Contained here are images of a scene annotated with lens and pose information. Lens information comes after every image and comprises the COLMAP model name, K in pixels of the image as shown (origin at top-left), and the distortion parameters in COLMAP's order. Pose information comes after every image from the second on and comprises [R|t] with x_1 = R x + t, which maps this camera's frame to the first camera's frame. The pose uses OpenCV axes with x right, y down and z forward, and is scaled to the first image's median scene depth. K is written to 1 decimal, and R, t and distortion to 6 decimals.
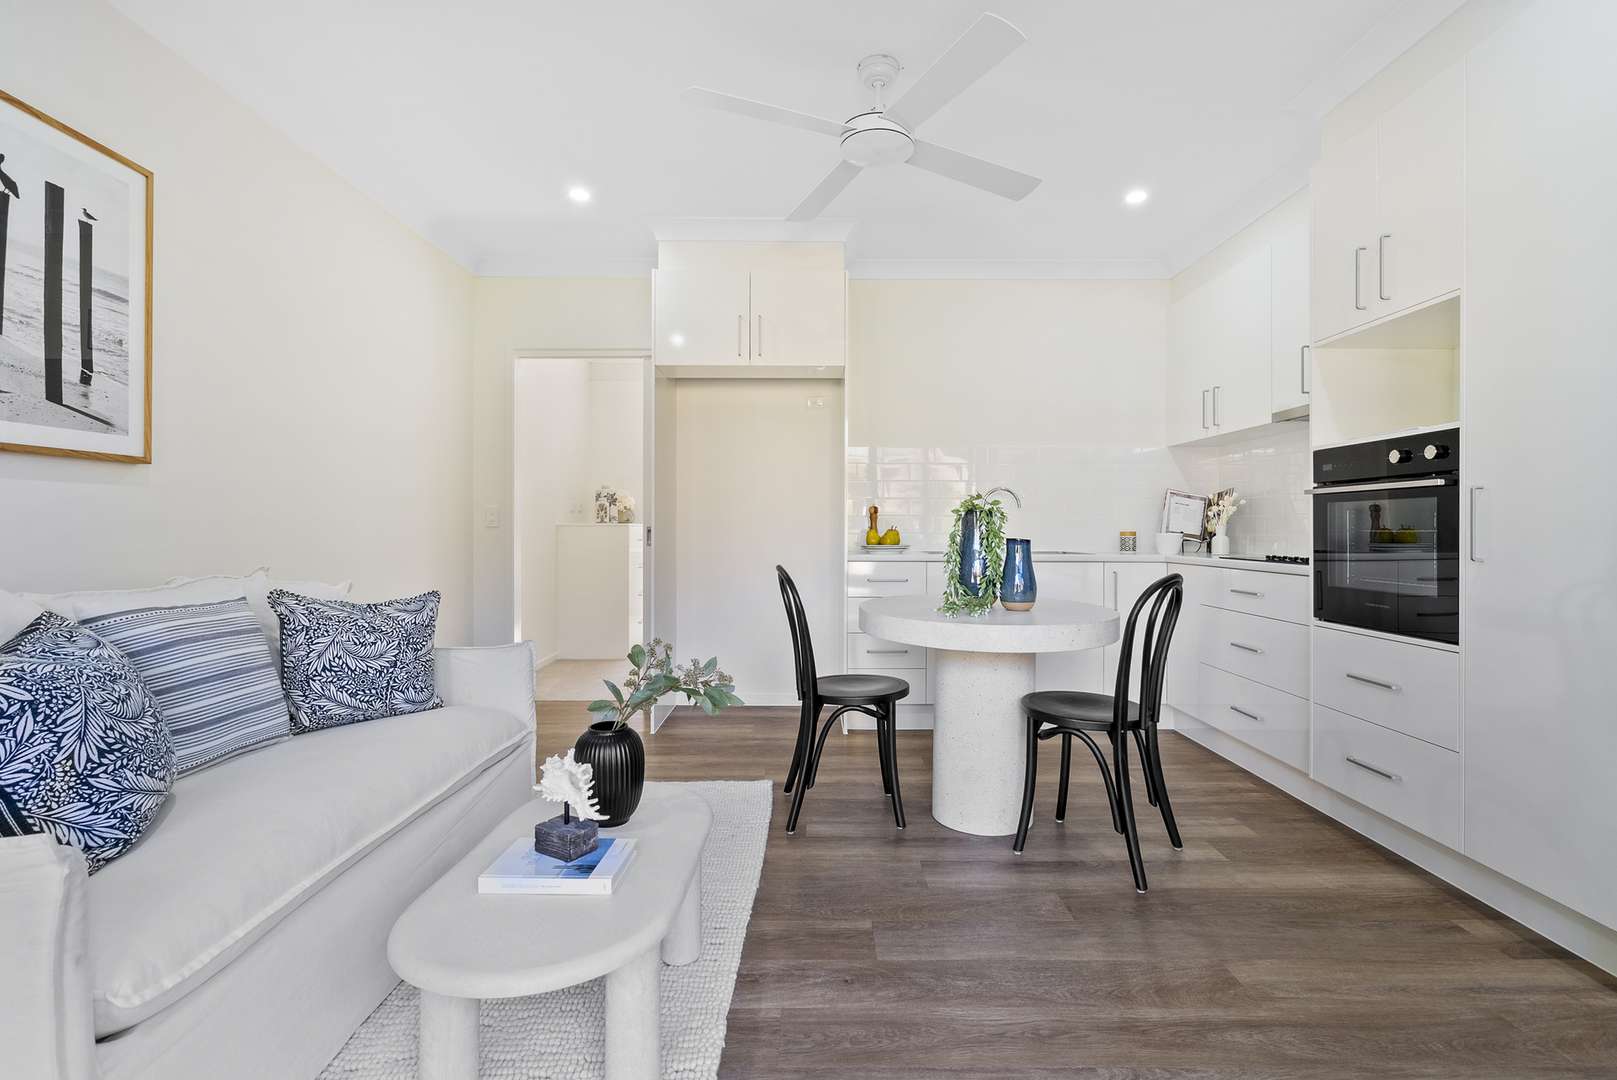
lens RADIAL K [[739.8, 0, 813.9], [0, 739.8, 522.8], [0, 0, 1]] dist [0.002031, 0.000827]
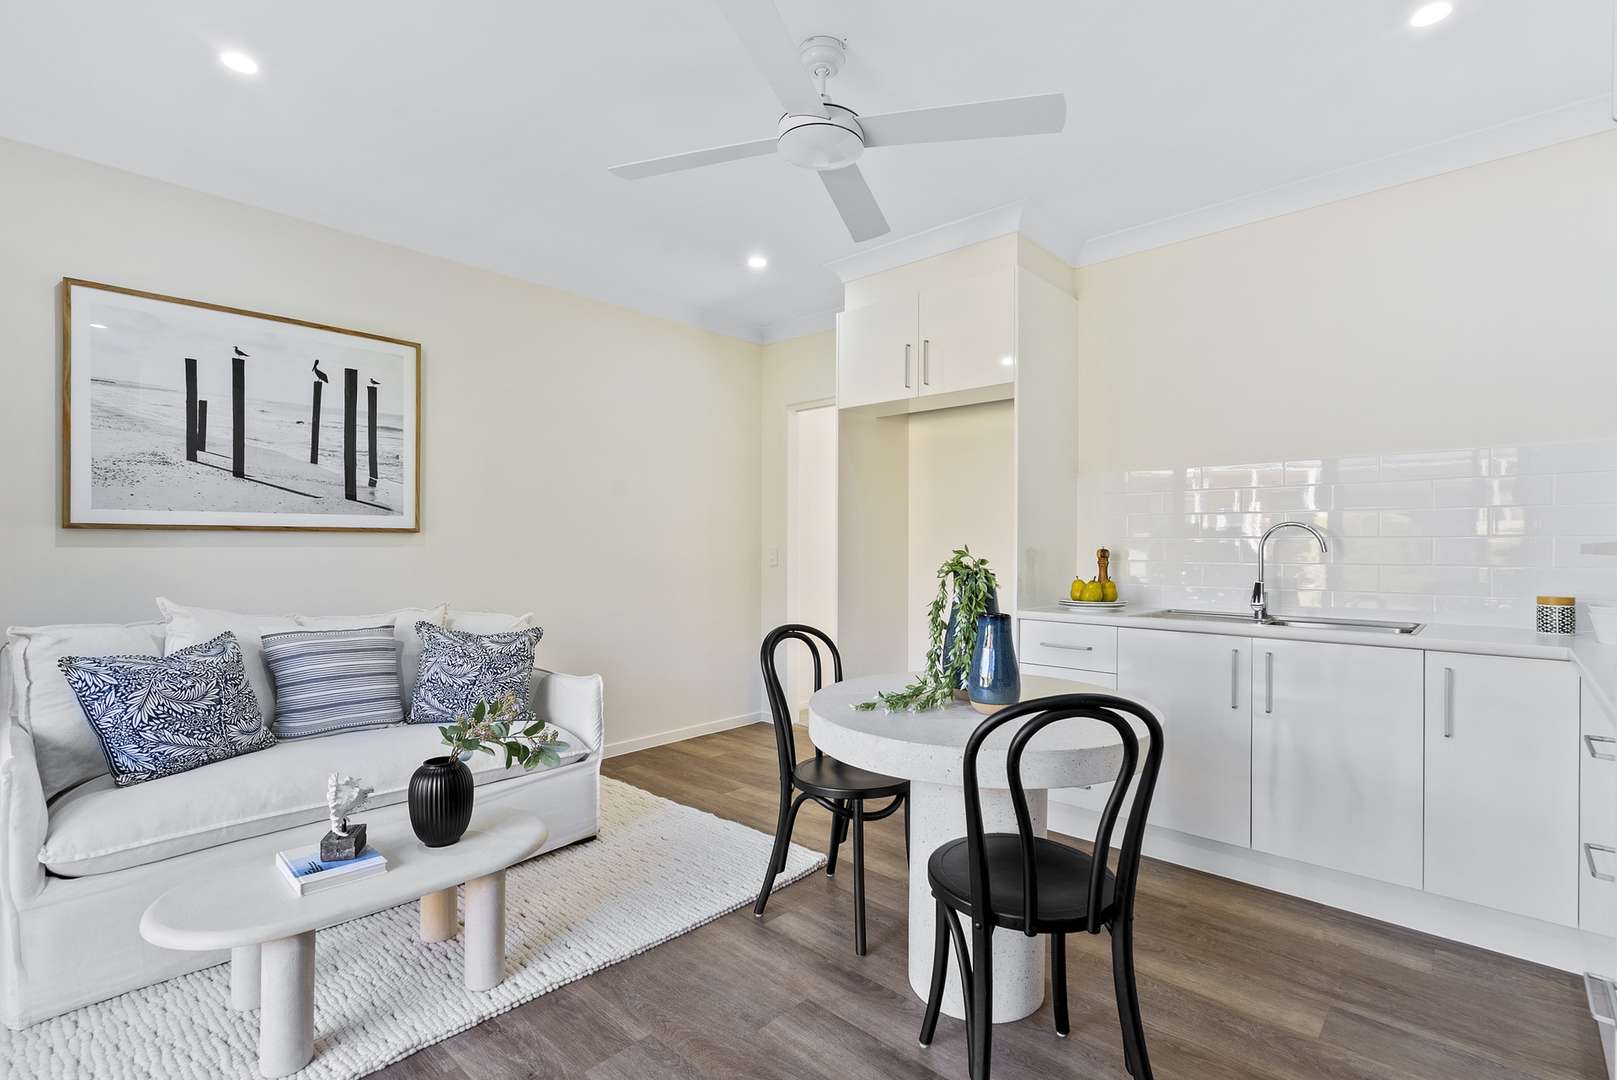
lens RADIAL K [[746.1, 0, 808.5], [0, 746.1, 540.0], [0, 0, 1]] dist [0.007694, 0.000292]
pose [[0.732975, -0.004792, -0.680238, 0.818992], [0.002006, 0.999986, -0.004883, -0.059250], [0.680252, 0.002215, 0.732975, 0.444481]]
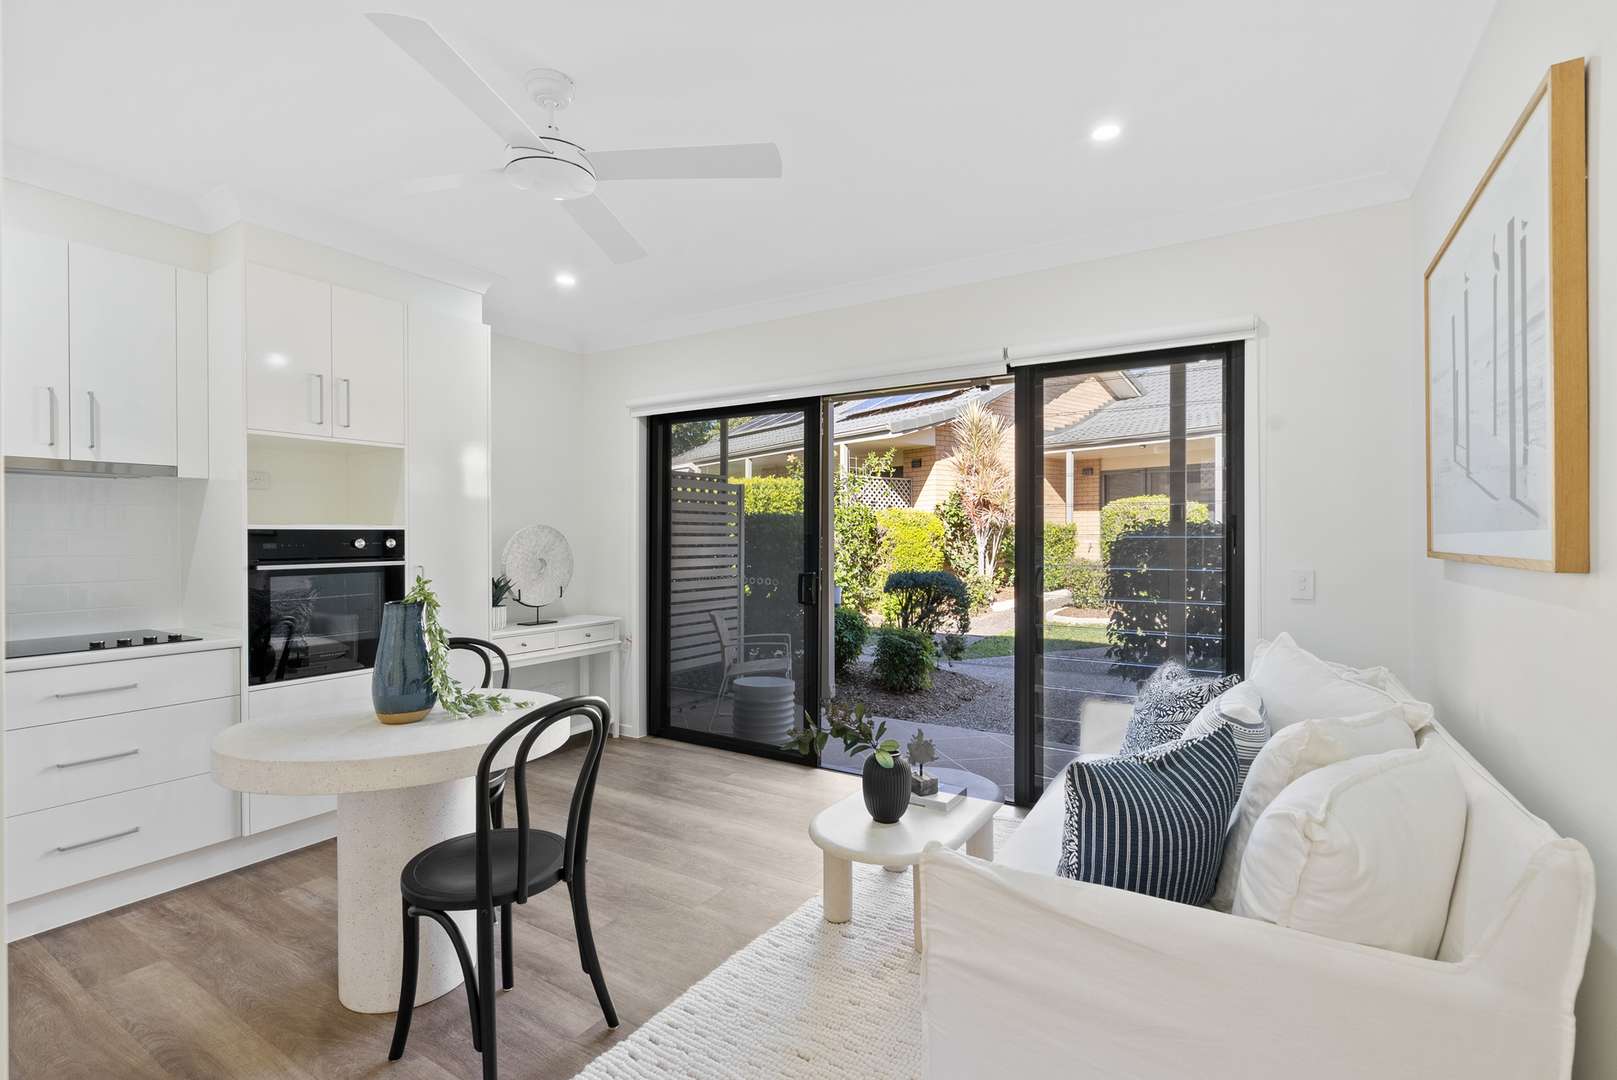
lens RADIAL K [[739.8, 0, 813.9], [0, 739.8, 522.8], [0, 0, 1]] dist [0.002031, 0.000827]
pose [[-0.849048, 0.008459, 0.528249, -0.778033], [-0.002733, 0.999788, -0.020403, -0.114761], [-0.528309, -0.018767, -0.848845, 1.949991]]
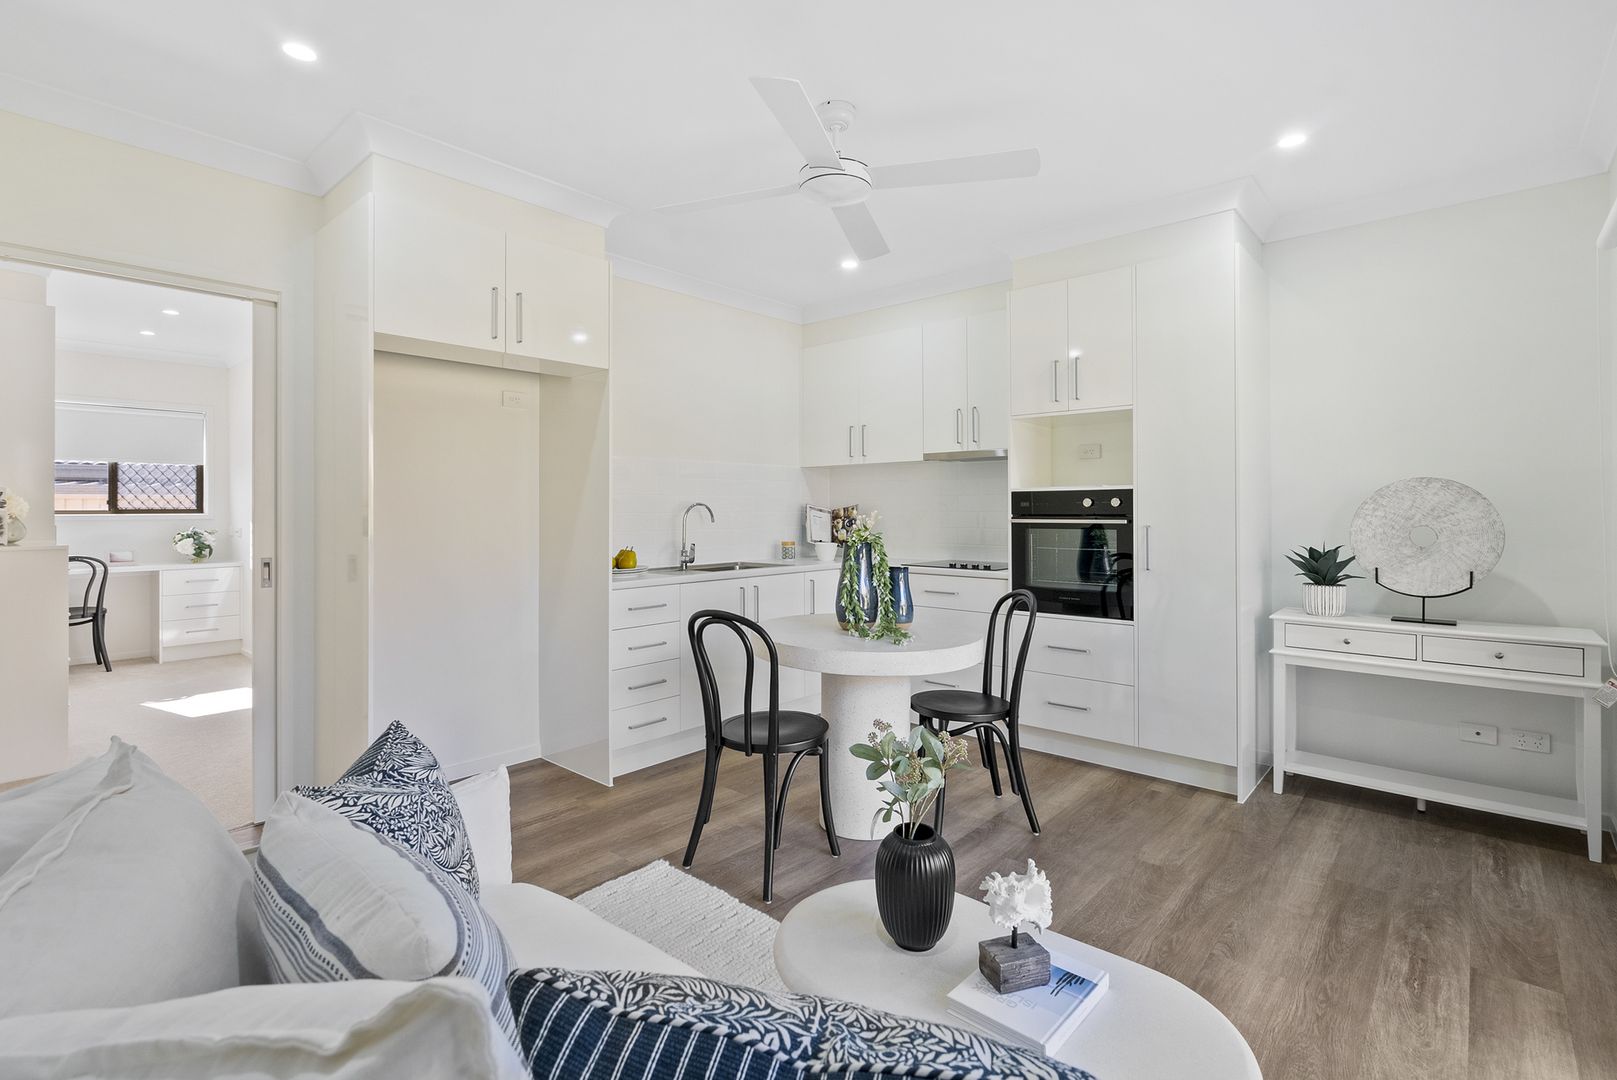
lens RADIAL K [[752.1, 0, 808.7], [0, 752.1, 503.8], [0, 0, 1]] dist [-0.000140, -0.000253]
pose [[0.669171, 0.000960, 0.743108, -0.871342], [0.000380, 0.999999, -0.001634, -0.094767], [-0.743108, 0.001376, 0.669170, 0.425018]]
